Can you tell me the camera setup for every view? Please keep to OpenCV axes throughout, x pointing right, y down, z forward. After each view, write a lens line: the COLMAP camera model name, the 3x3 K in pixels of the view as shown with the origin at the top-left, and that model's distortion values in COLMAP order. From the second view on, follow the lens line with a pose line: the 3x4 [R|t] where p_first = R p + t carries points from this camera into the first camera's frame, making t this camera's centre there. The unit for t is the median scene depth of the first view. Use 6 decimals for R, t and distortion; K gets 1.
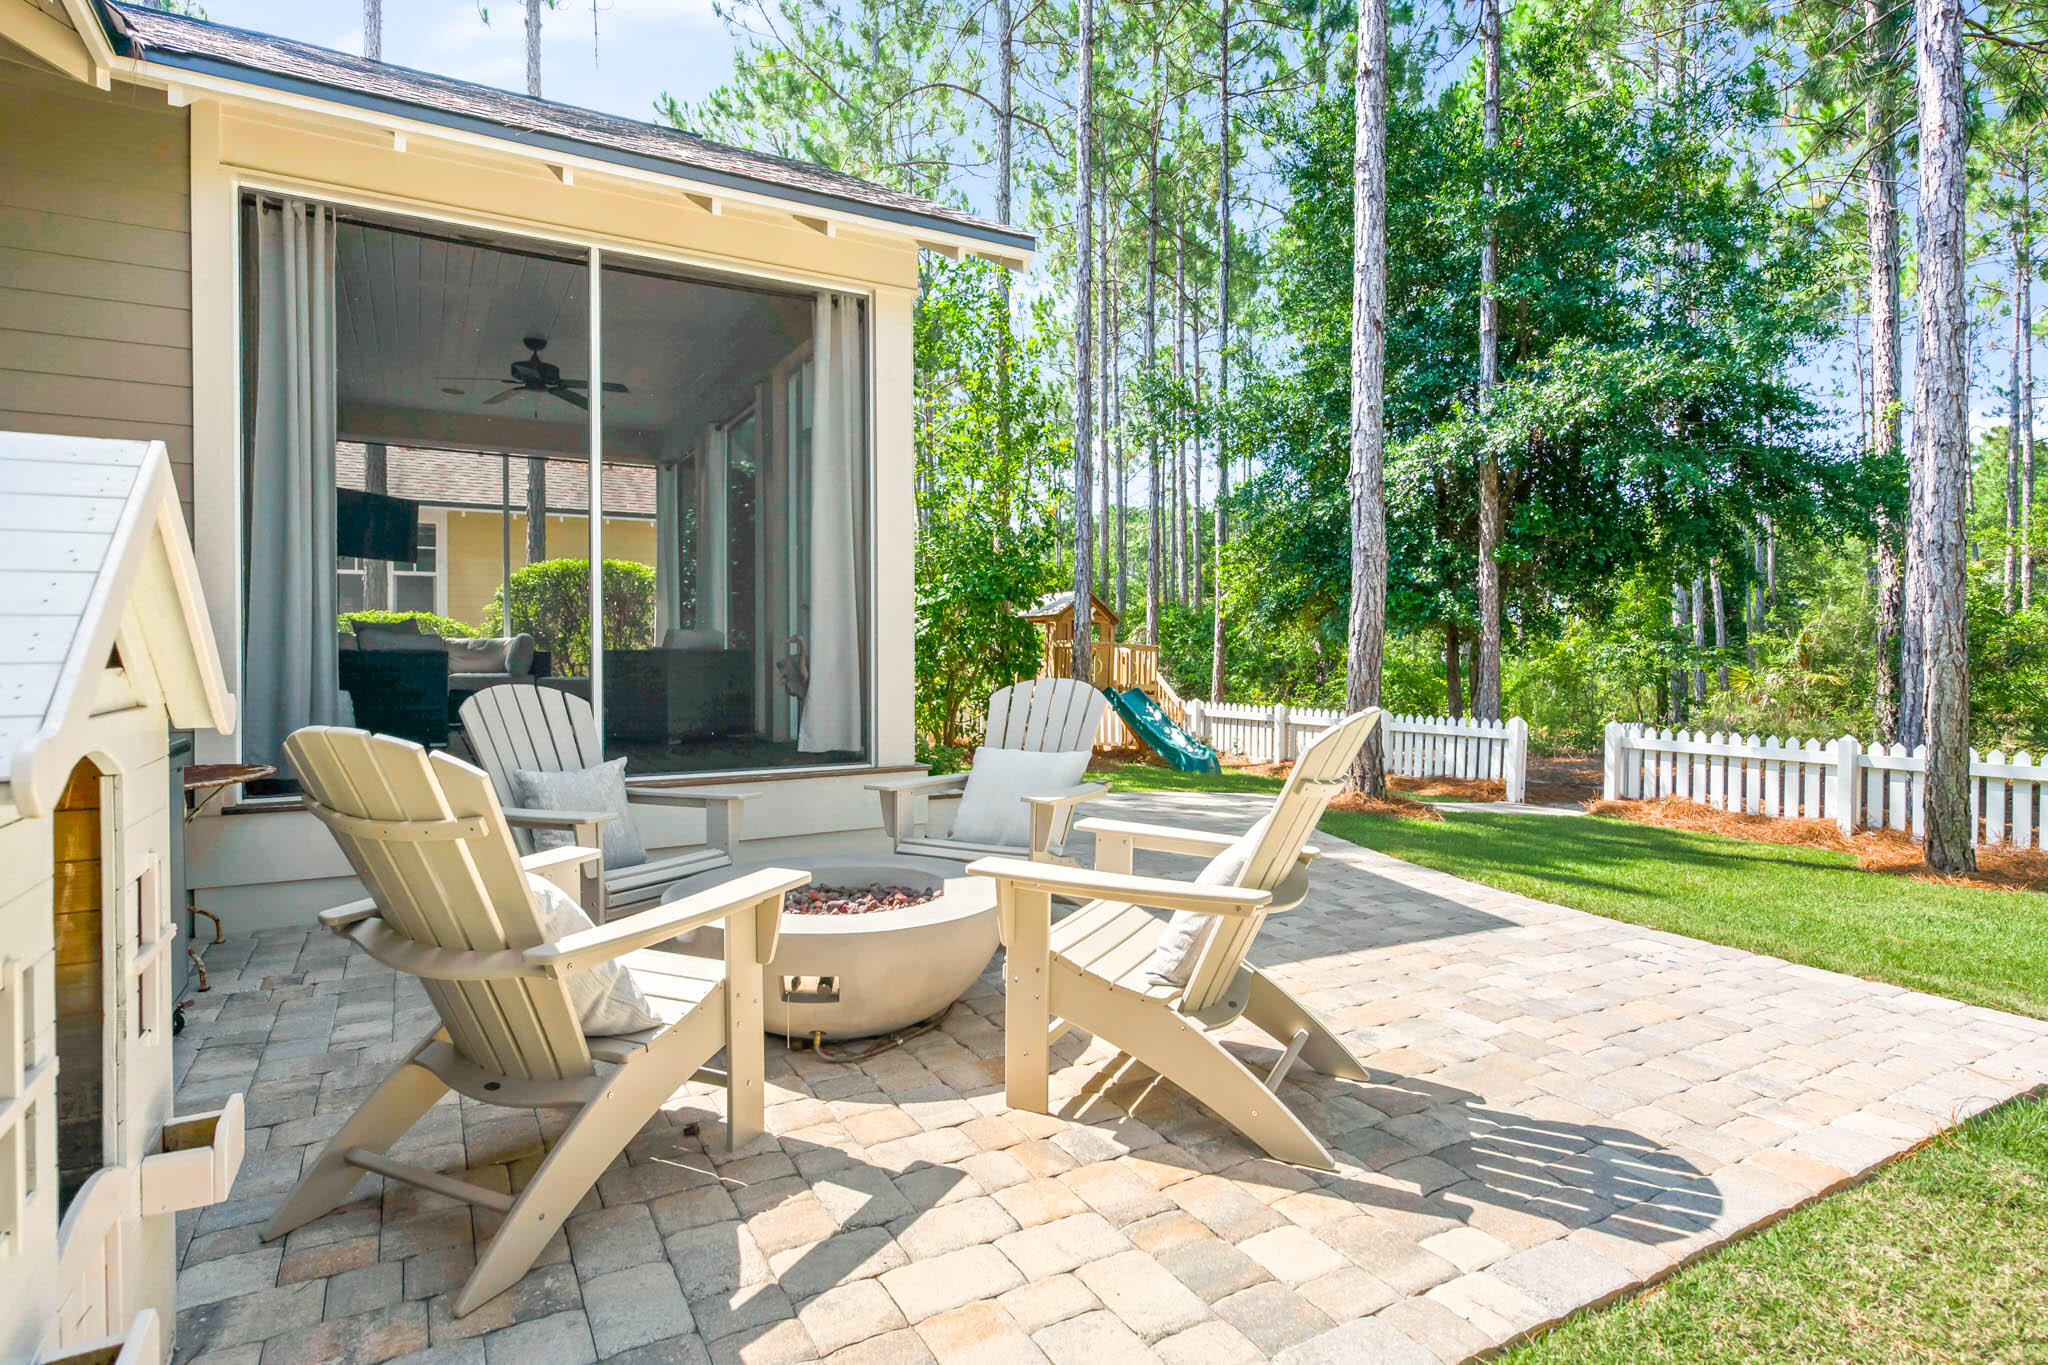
lens RADIAL K [[1091.1, 0, 1027.0], [0, 1091.1, 678.4], [0, 0, 1]] dist [0.000991, 0.000548]
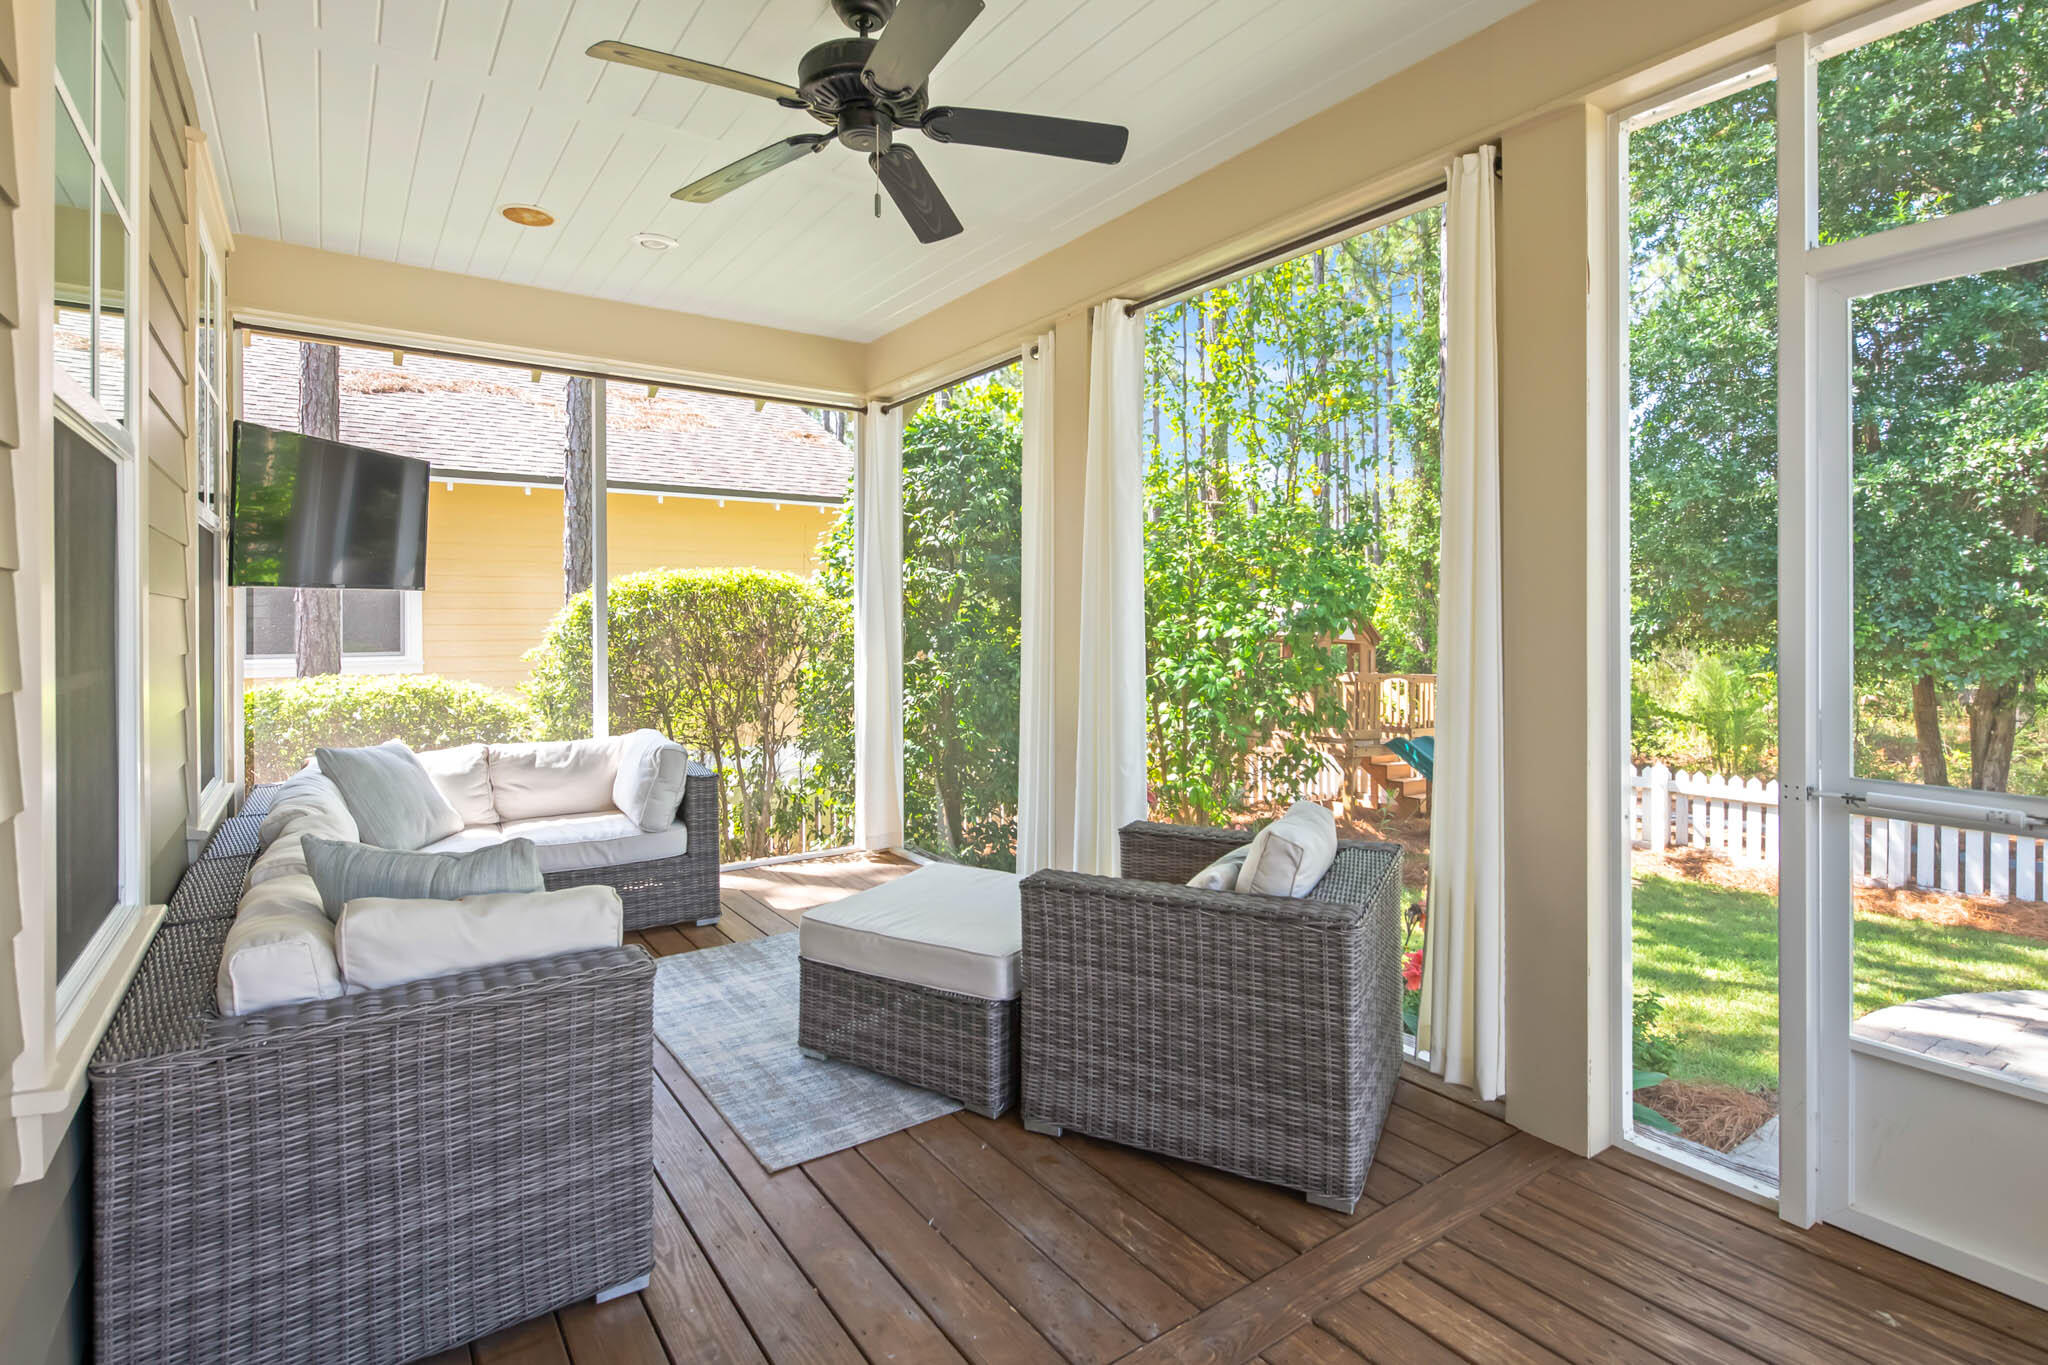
lens RADIAL K [[985.3, 0, 1008.9], [0, 985.3, 623.0], [0, 0, 1]] dist [0.002072, -0.001628]
pose [[0.995030, -0.004223, 0.099482, -0.249831], [0.005645, 0.999886, -0.014012, -0.060750], [-0.099412, 0.014504, 0.994941, 0.392079]]
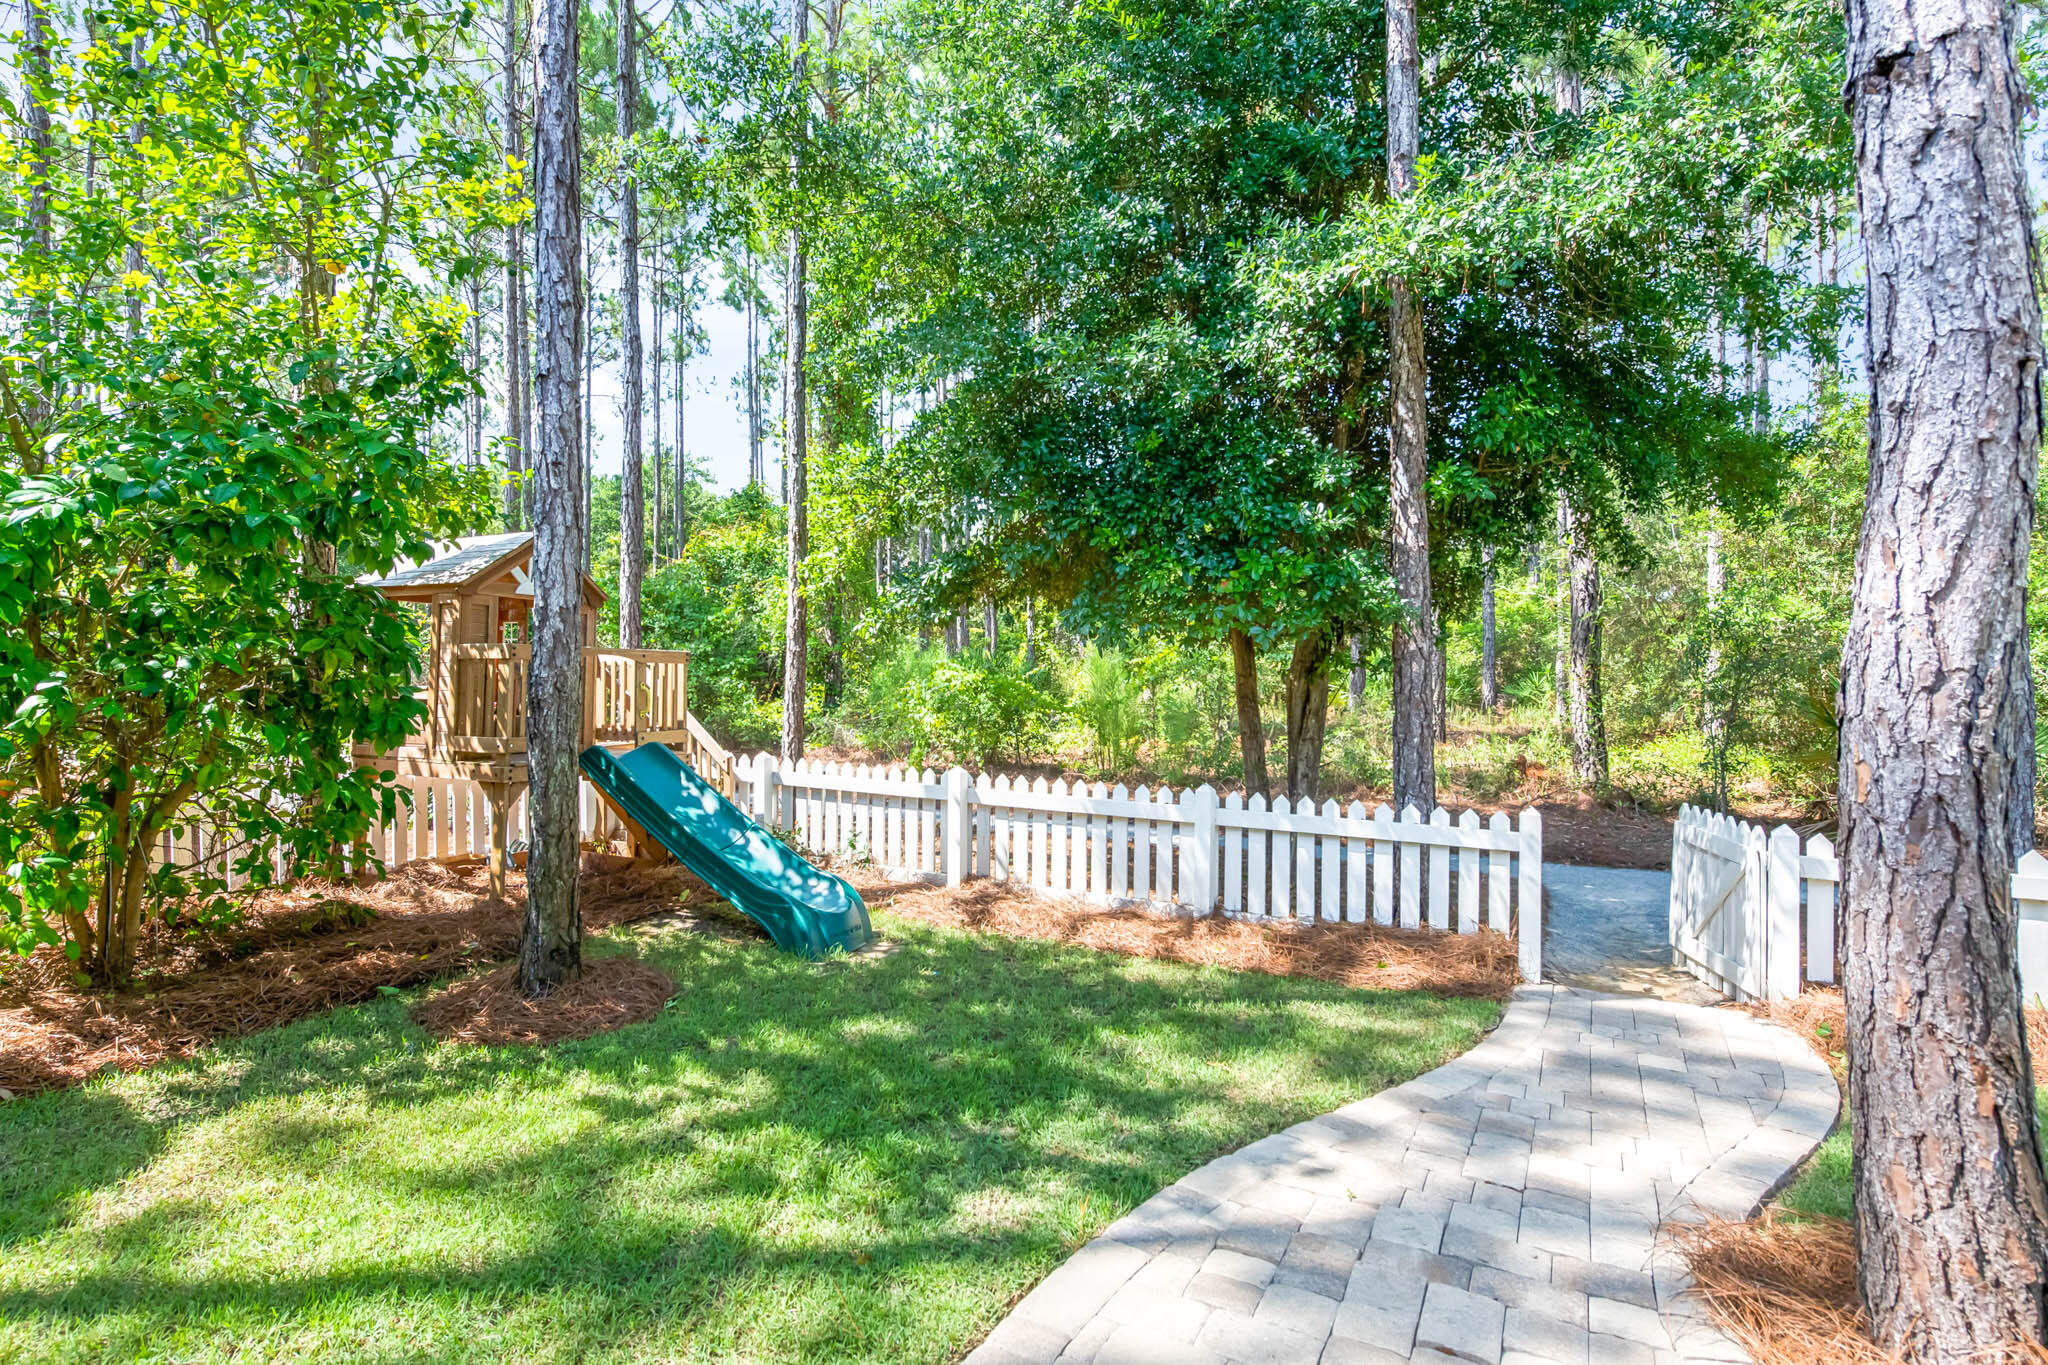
lens RADIAL K [[1023.7, 0, 982.7], [0, 1023.7, 648.7], [0, 0, 1]] dist [0.003785, 0.000181]
pose [[0.863544, -0.011376, 0.504144, 0.000551], [0.014109, 0.999899, -0.001605, -0.030195], [-0.504075, 0.008499, 0.863618, 0.566645]]
